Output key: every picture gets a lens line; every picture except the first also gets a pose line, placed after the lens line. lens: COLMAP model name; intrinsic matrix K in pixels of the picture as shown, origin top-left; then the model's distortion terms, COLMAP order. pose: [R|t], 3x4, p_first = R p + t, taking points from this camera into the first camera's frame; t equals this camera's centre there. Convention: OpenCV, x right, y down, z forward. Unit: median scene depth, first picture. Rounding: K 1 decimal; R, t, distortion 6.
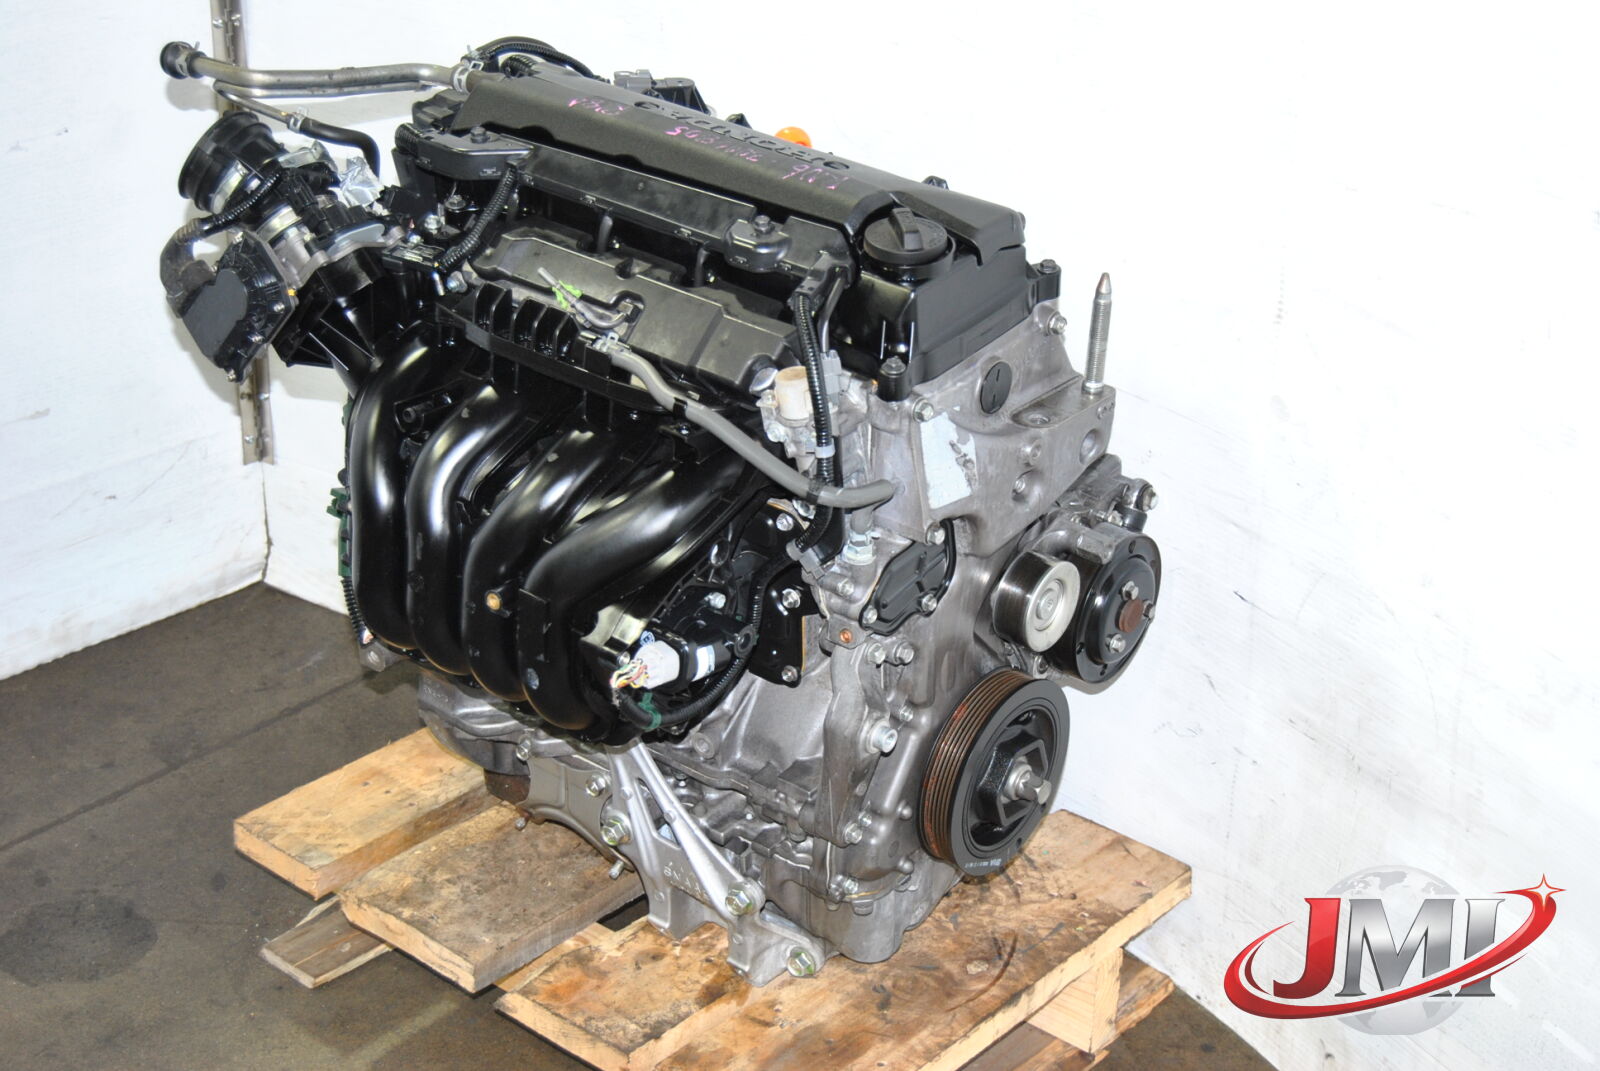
lens RADIAL K [[2613.2, 0, 800.1], [0, 2613.2, 535.5], [0, 0, 1]] dist [0.010224, 0.000000]
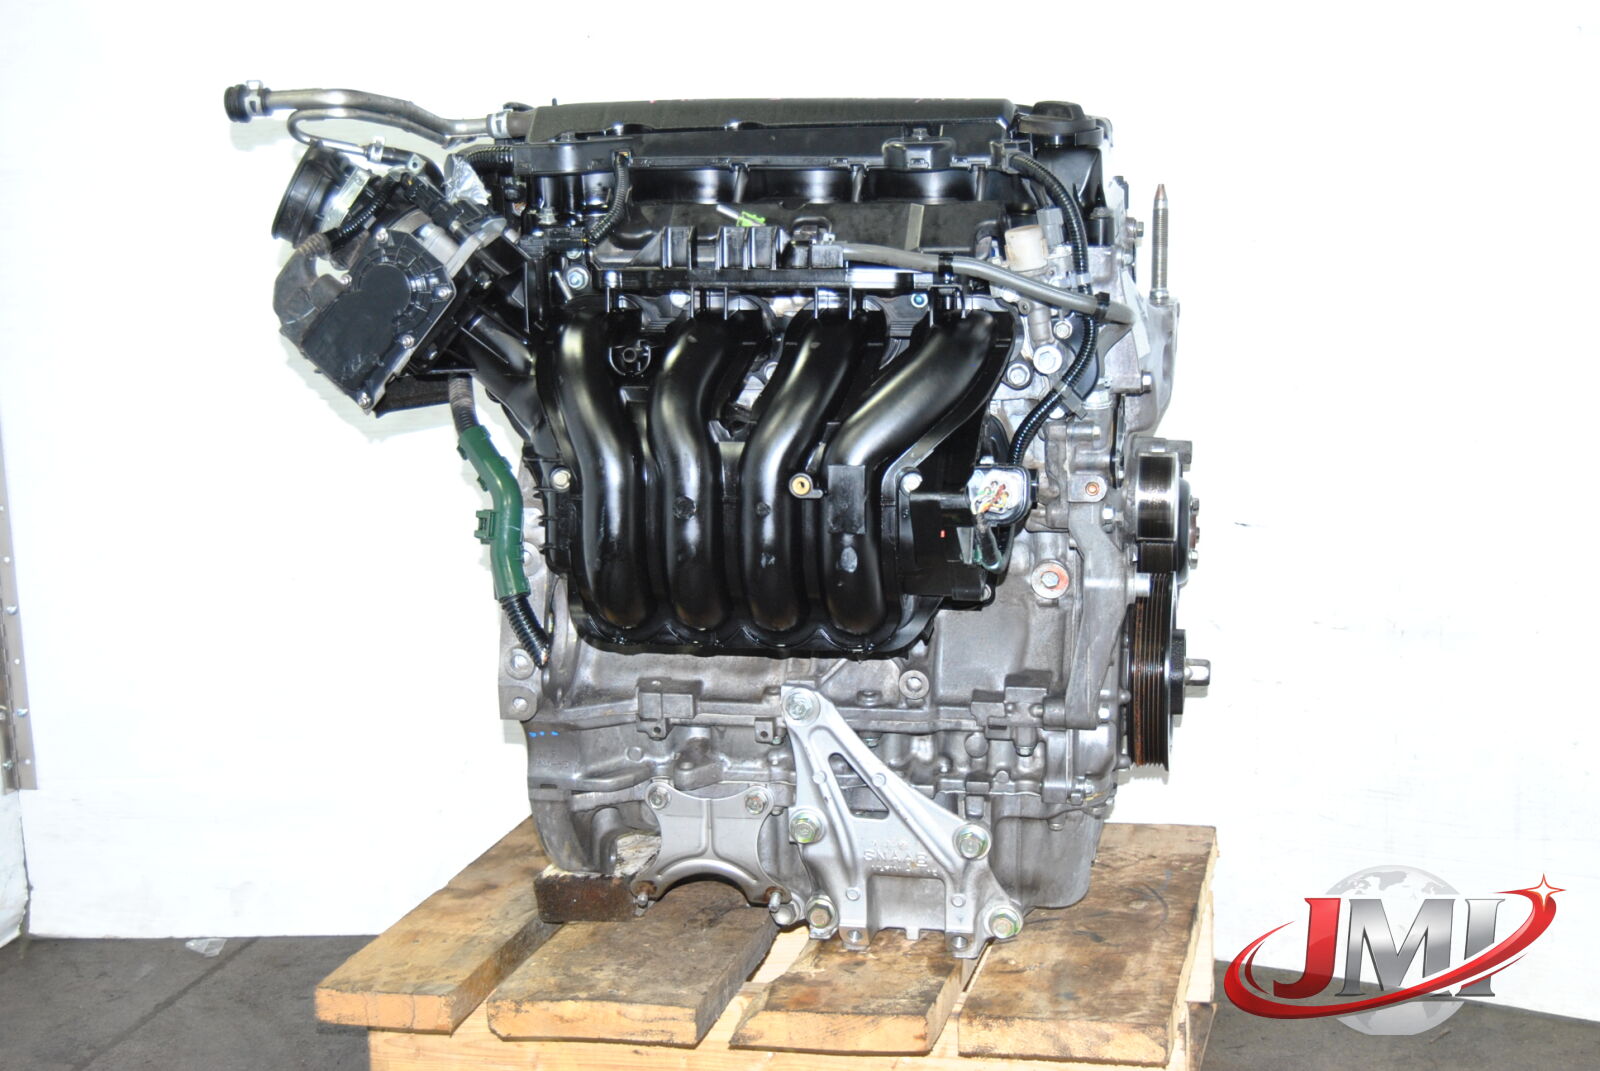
lens RADIAL K [[2392.0, 0, 799.8], [0, 2392.0, 535.8], [0, 0, 1]] dist [-0.004811, 0.000000]
pose [[0.879727, -0.127372, 0.458102, -0.472773], [0.265715, 0.930666, -0.251508, 0.239145], [-0.394305, 0.342983, 0.852576, 0.218157]]
